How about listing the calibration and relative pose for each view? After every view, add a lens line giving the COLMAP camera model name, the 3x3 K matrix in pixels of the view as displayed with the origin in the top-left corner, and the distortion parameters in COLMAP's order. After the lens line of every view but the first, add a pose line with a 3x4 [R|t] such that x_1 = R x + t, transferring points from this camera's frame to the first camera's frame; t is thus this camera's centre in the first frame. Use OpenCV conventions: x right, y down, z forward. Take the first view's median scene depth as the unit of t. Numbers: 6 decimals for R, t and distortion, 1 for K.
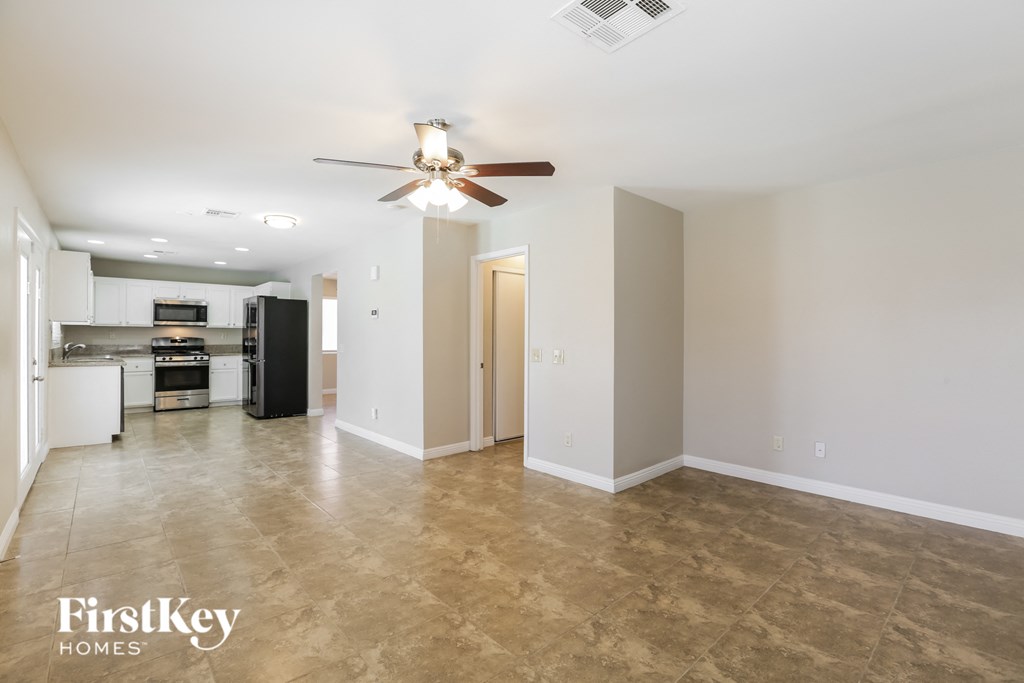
lens RADIAL K [[462.9, 0, 509.4], [0, 462.9, 332.4], [0, 0, 1]] dist [-0.039912, 0.009668]
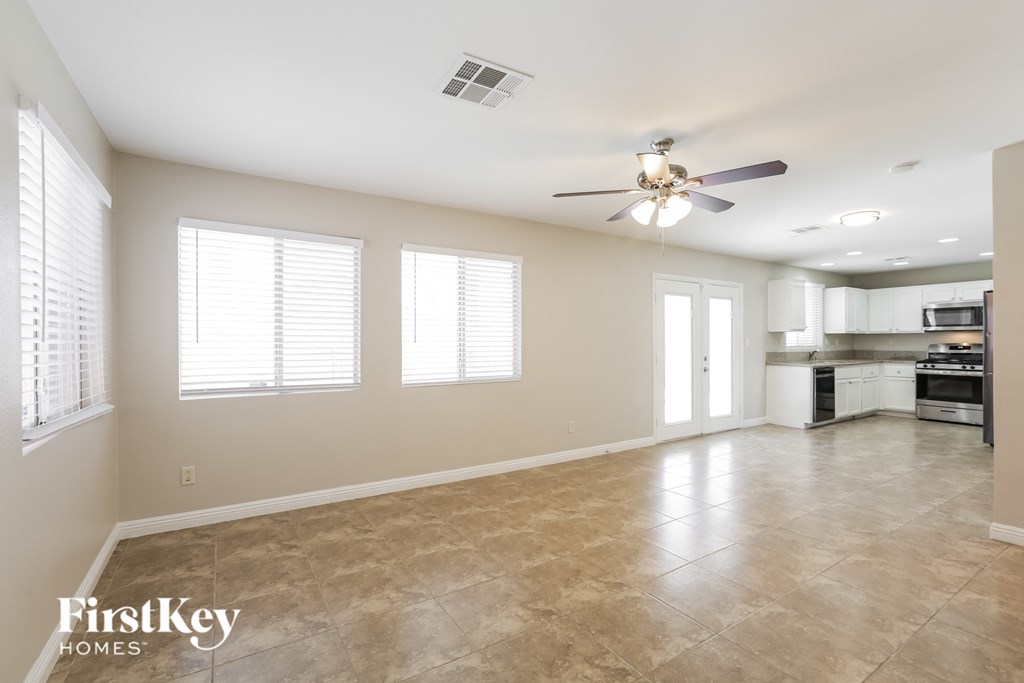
lens RADIAL K [[450.0, 0, 509.2], [0, 450.0, 365.8], [0, 0, 1]] dist [-0.012390, 0.000266]
pose [[-0.155183, 0.045792, -0.986824, 0.306195], [0.012977, 0.998933, 0.044314, 0.004439], [0.987801, -0.005929, -0.155611, 0.271095]]
